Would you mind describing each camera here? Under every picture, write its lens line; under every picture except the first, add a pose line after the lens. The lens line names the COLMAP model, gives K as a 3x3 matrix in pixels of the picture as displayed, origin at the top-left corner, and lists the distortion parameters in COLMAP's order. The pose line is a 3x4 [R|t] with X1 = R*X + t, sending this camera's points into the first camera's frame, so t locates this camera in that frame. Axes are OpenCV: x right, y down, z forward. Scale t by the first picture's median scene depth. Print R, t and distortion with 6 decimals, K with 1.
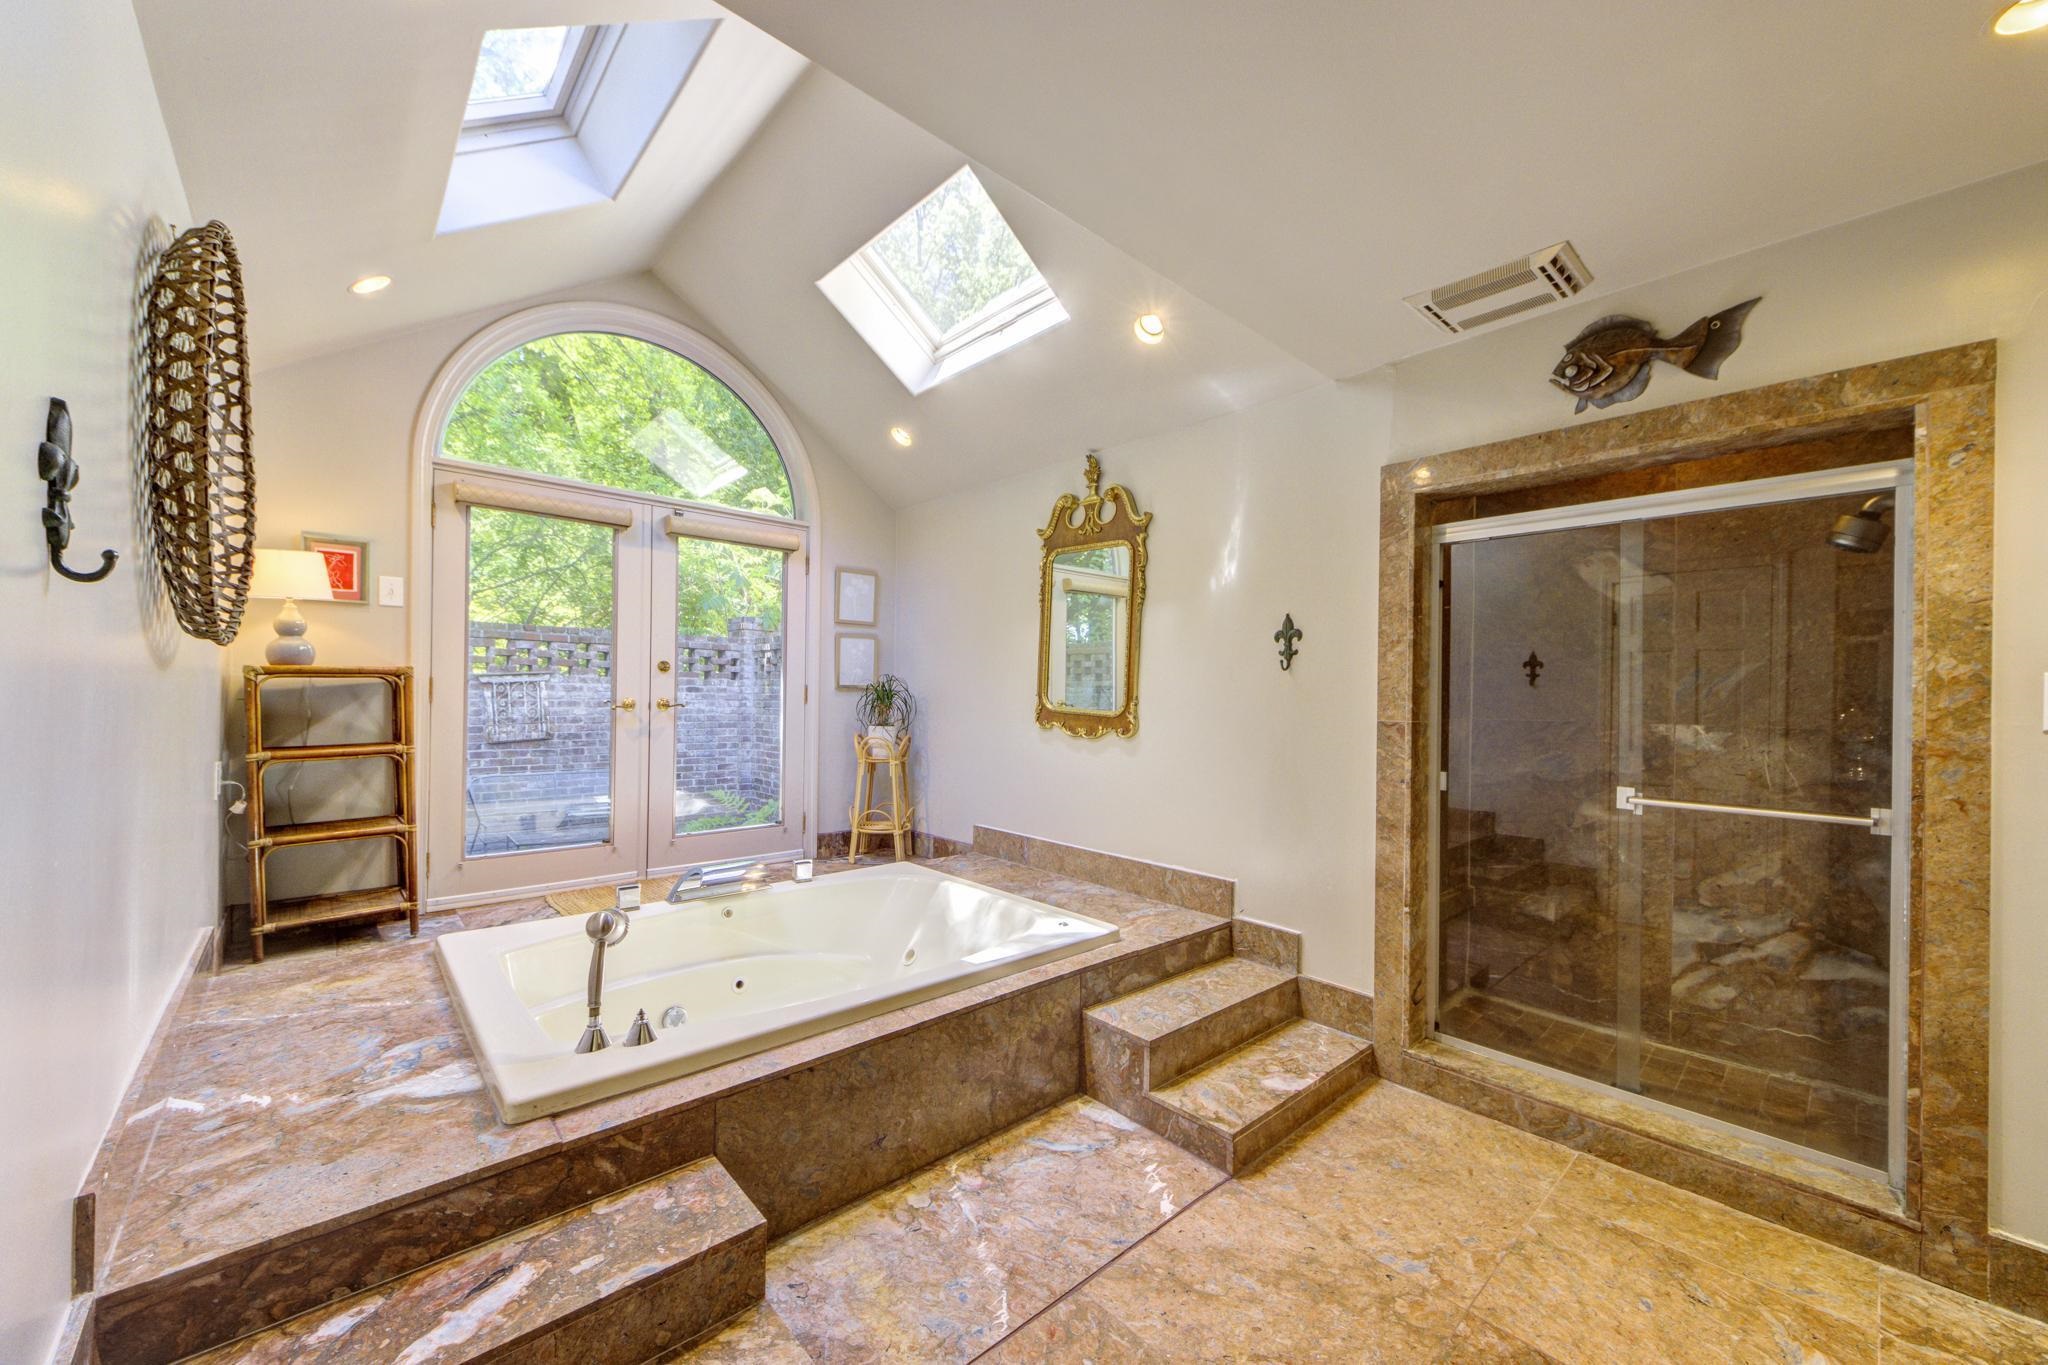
lens RADIAL K [[772.0, 0, 1022.0], [0, 772.0, 691.9], [0, 0, 1]] dist [0.003079, -0.002821]
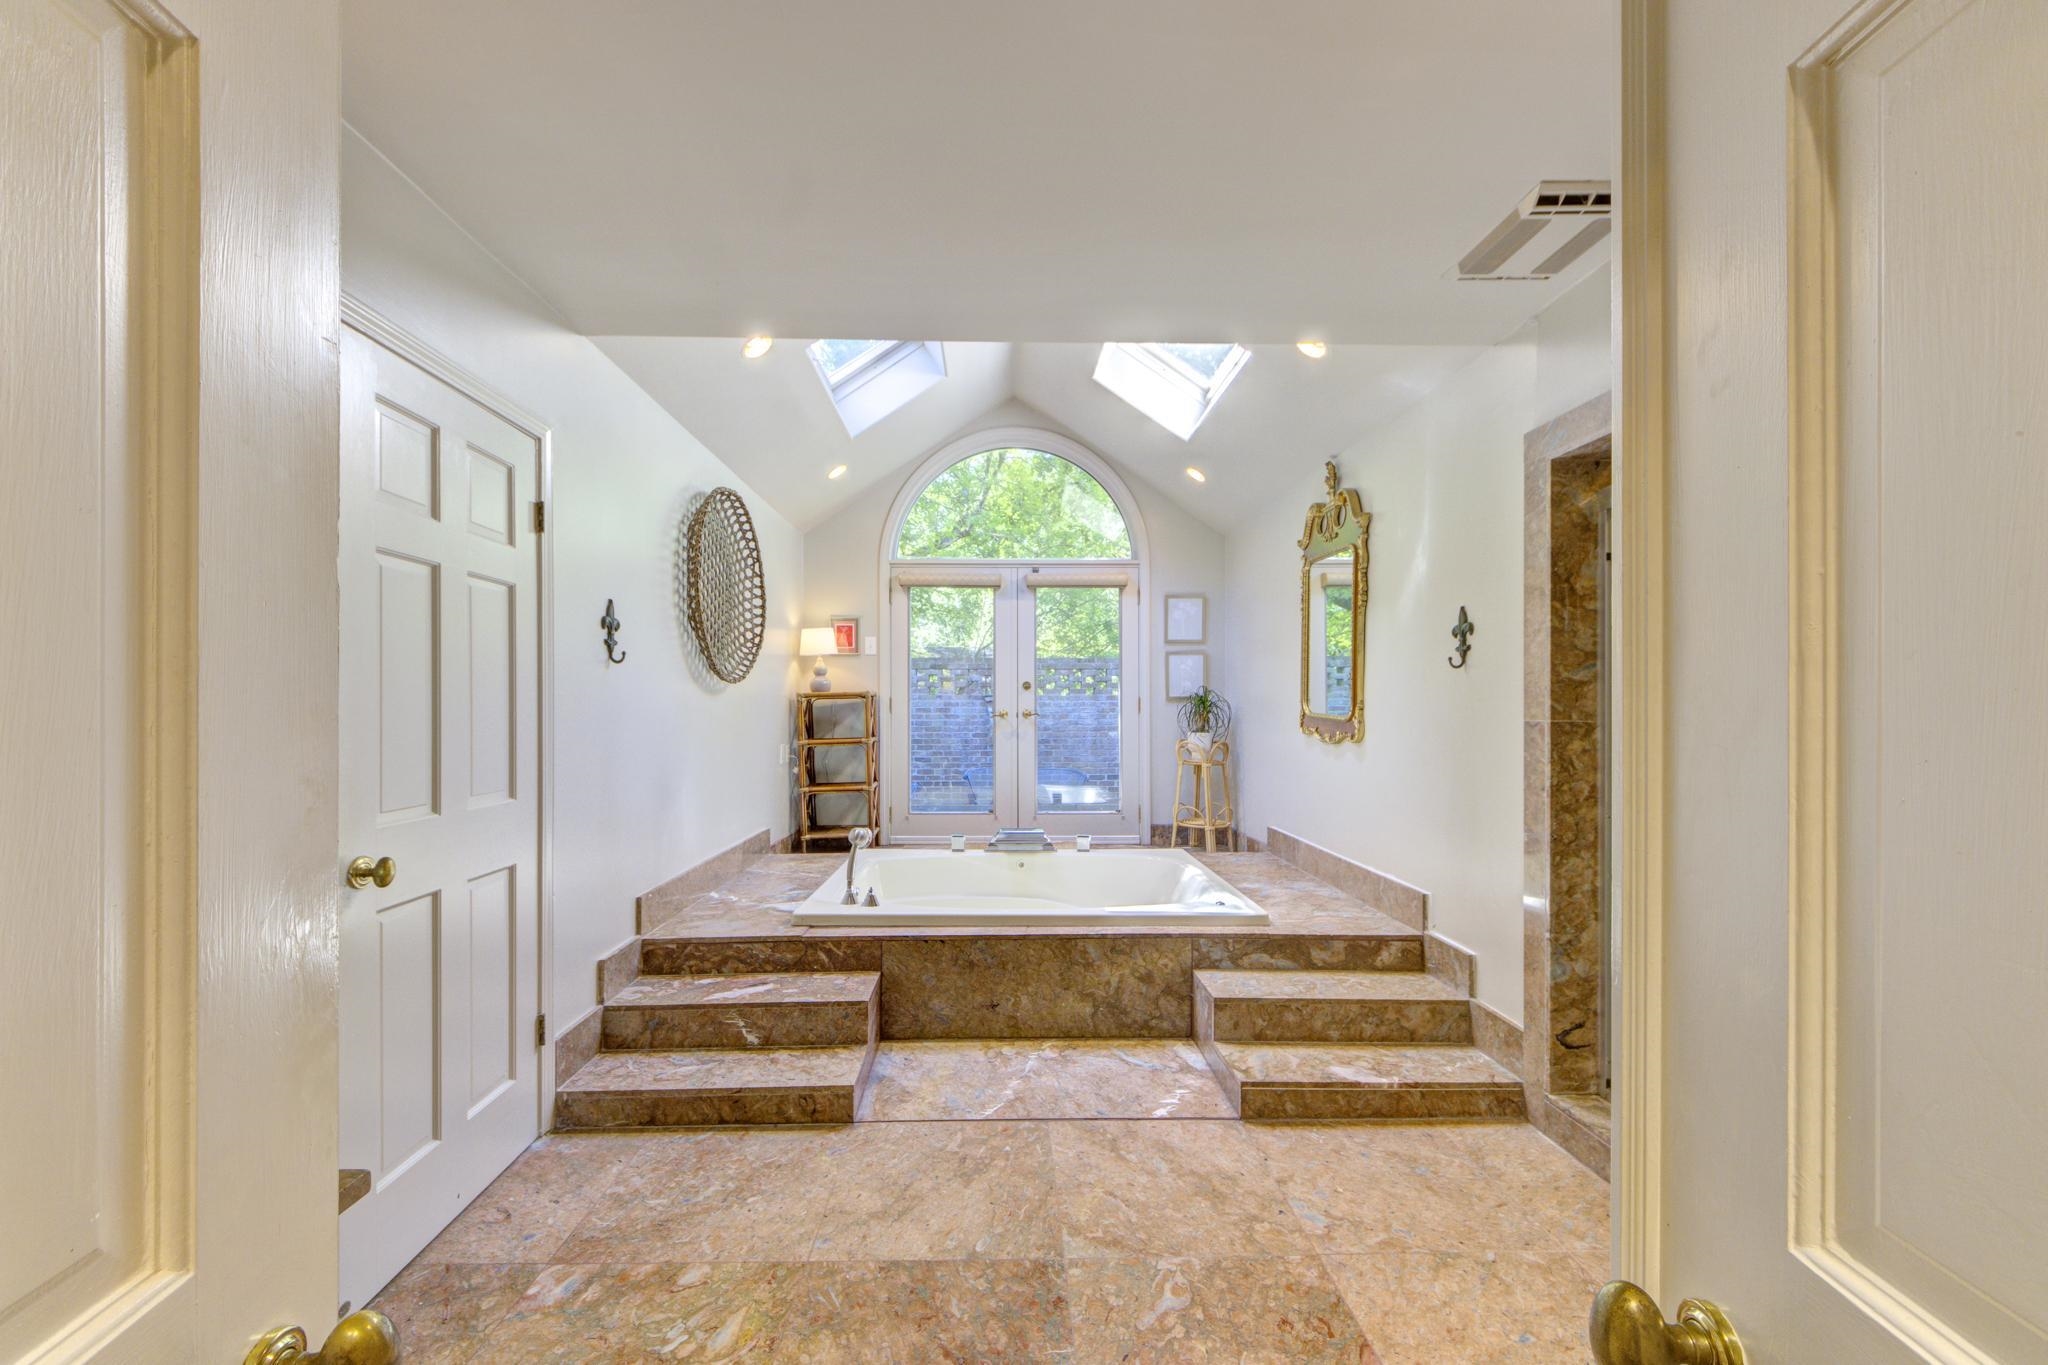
lens RADIAL K [[772.0, 0, 989.7], [0, 772.0, 702.0], [0, 0, 1]] dist [0.003079, -0.002821]
pose [[0.749318, -0.019803, -0.661914, 0.600364], [0.014546, 0.999804, -0.013445, 0.019378], [0.662050, 0.000447, 0.749460, -0.075626]]
